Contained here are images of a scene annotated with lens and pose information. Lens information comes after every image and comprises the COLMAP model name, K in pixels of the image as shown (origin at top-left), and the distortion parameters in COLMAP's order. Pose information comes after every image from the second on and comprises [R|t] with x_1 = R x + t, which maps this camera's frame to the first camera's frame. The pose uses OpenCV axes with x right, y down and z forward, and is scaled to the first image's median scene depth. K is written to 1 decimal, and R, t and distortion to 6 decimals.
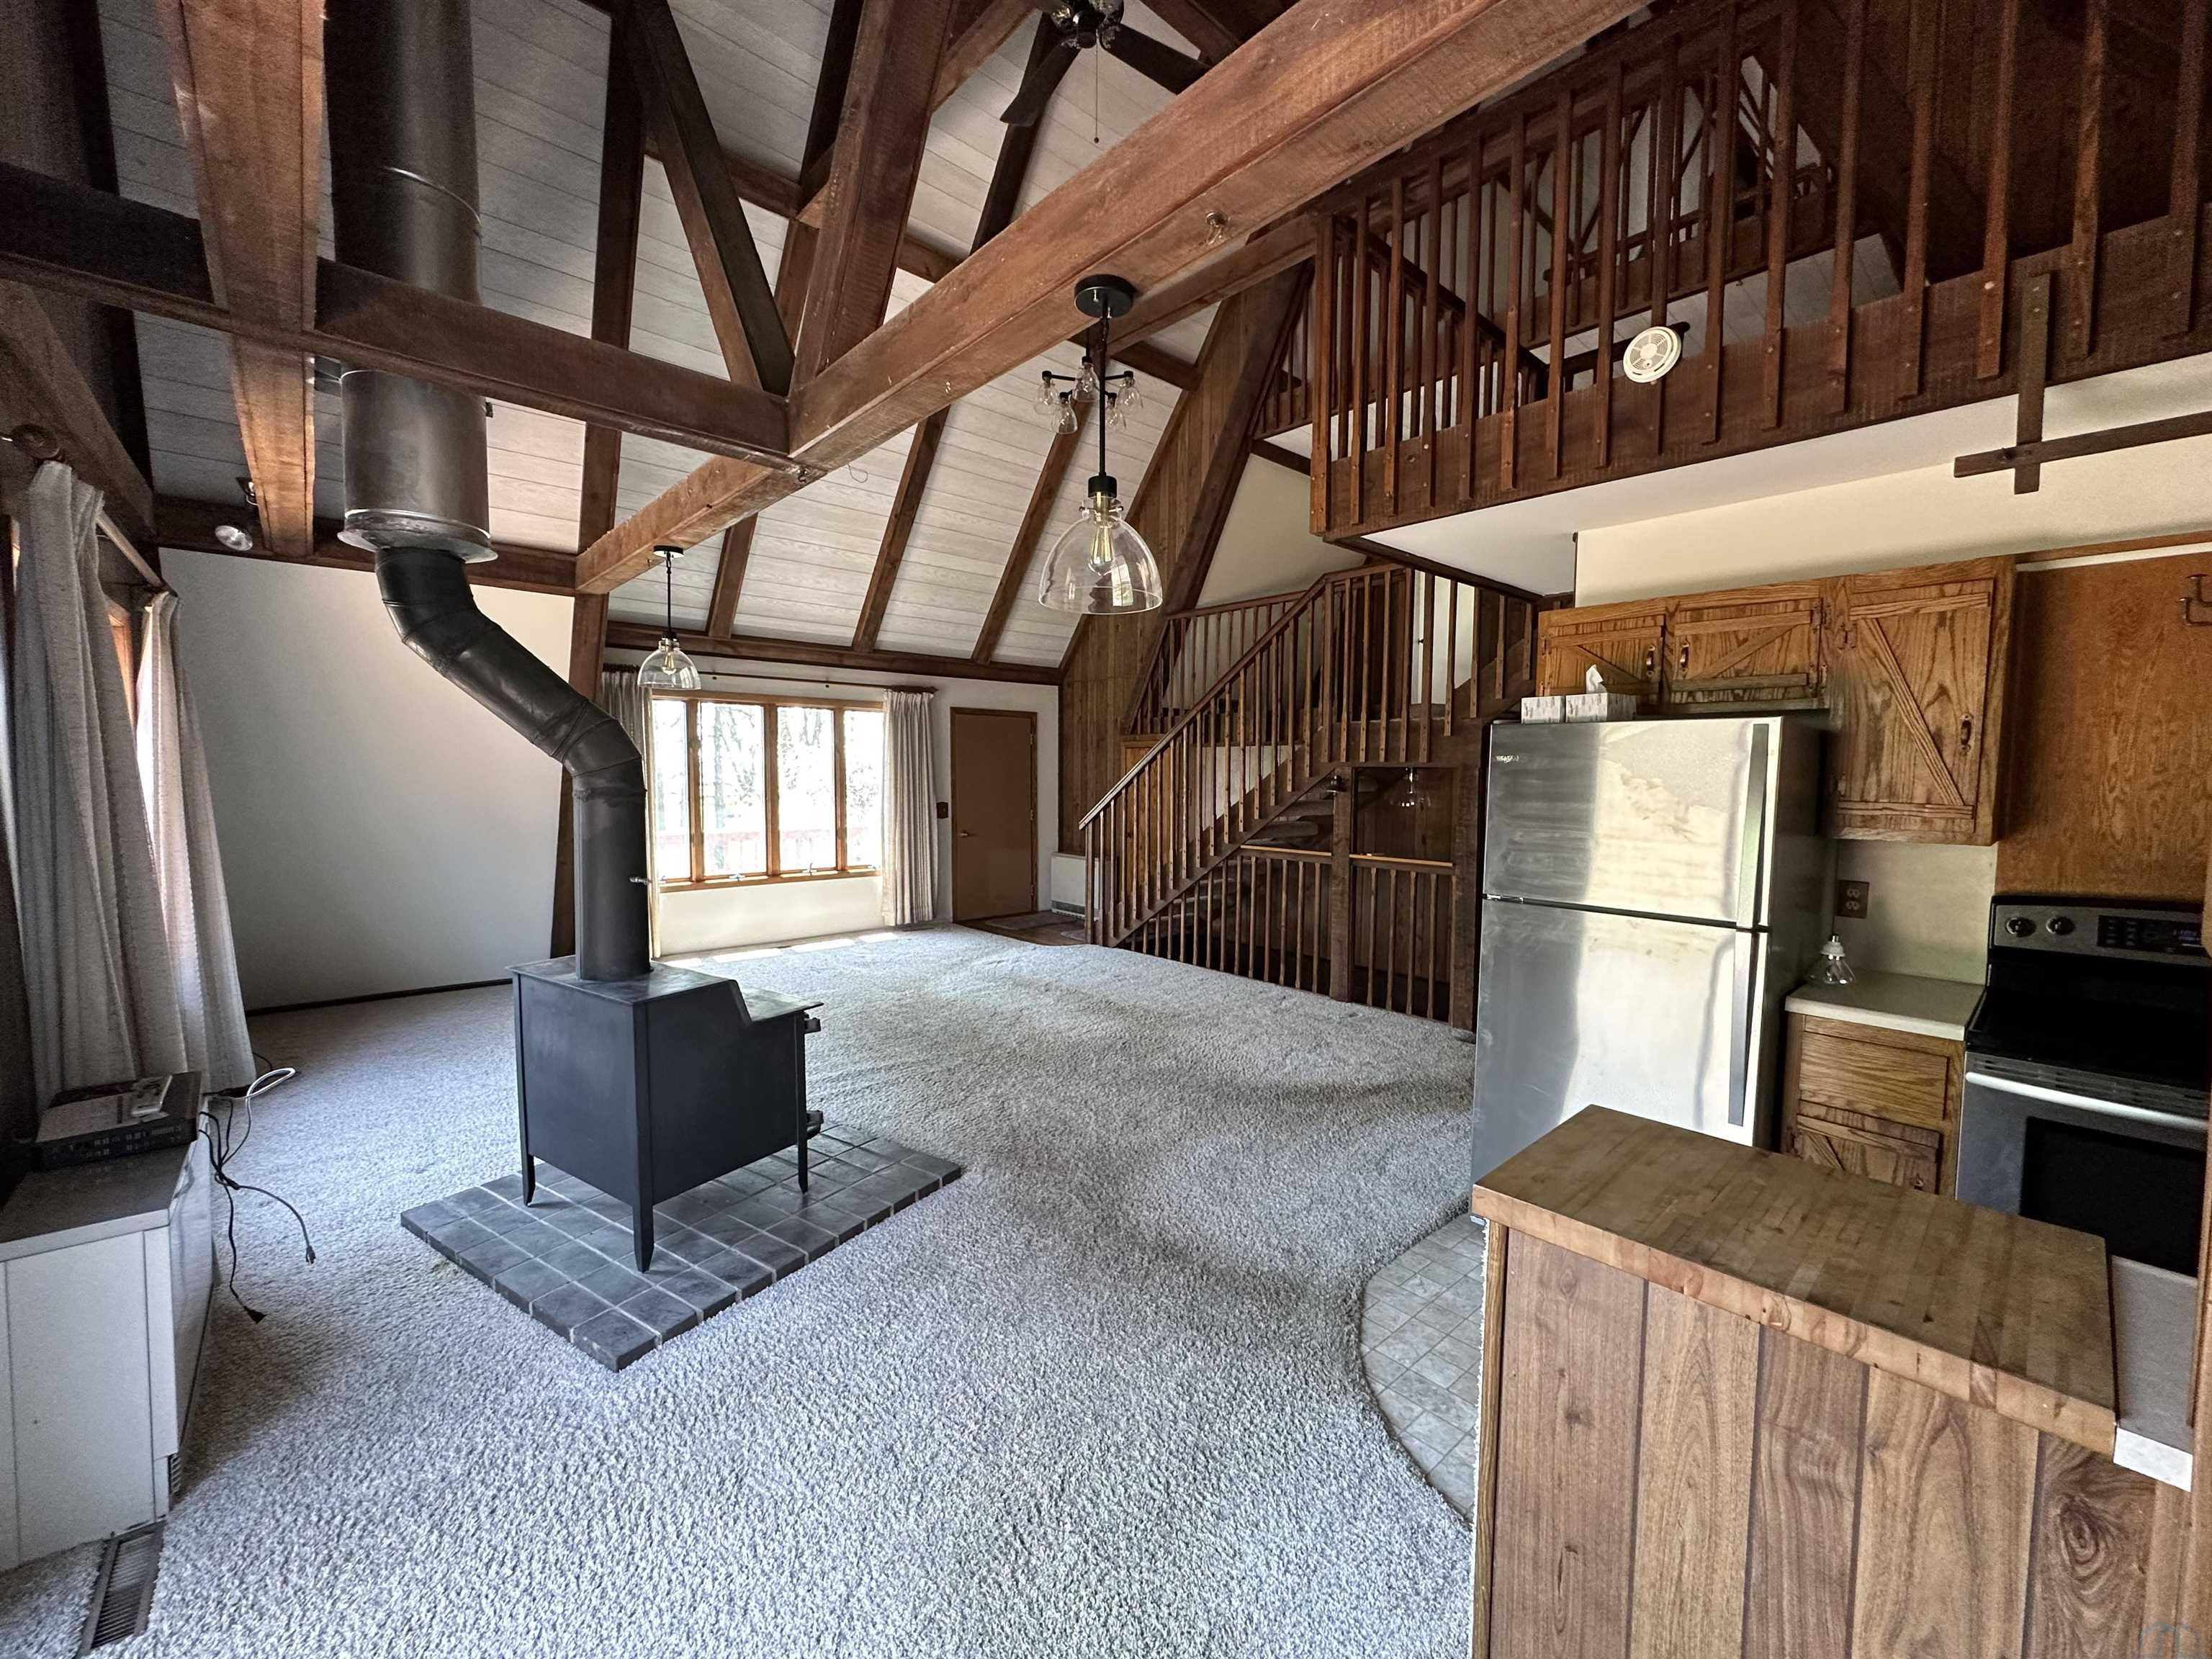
lens RADIAL K [[878.6, 0, 1106.0], [0, 878.6, 829.5], [0, 0, 1]] dist [-0.003247, 0.000392]
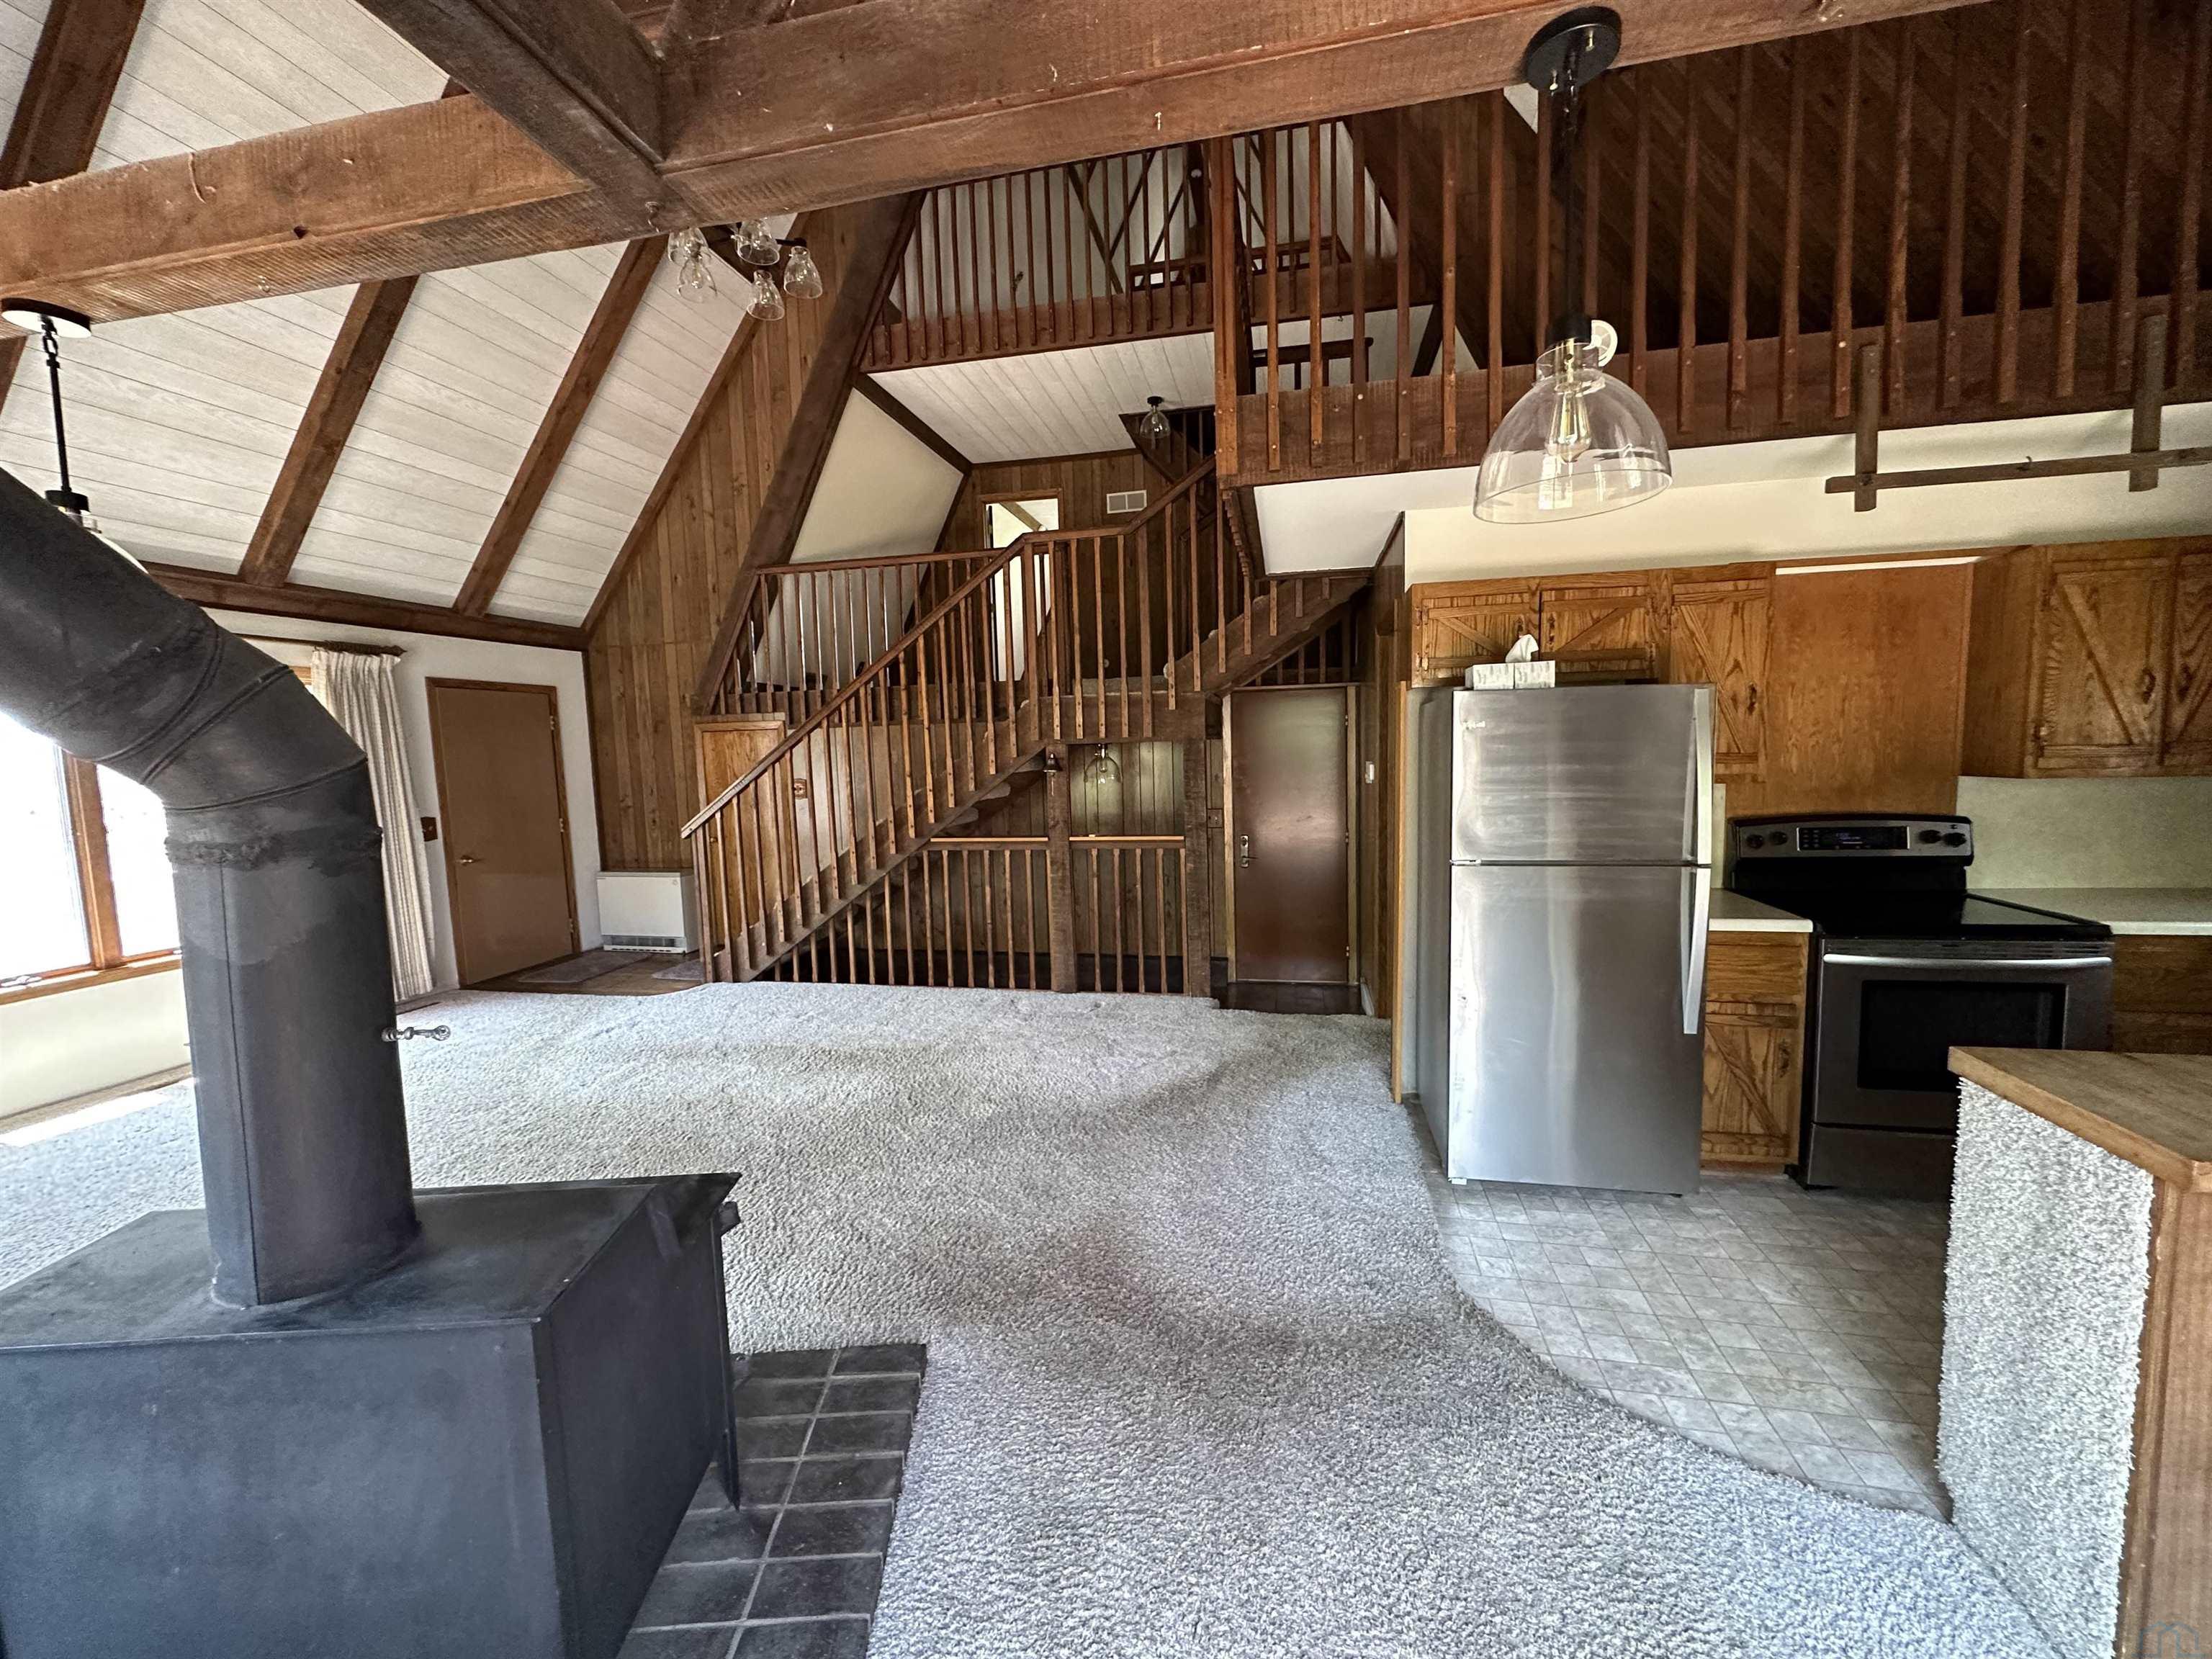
lens RADIAL K [[878.6, 0, 1106.0], [0, 878.6, 829.5], [0, 0, 1]] dist [-0.003247, 0.000392]
pose [[0.808256, -0.085779, 0.582550, -0.232647], [0.074689, 0.996276, 0.043073, -0.017148], [-0.584075, 0.008696, 0.811653, 0.206485]]
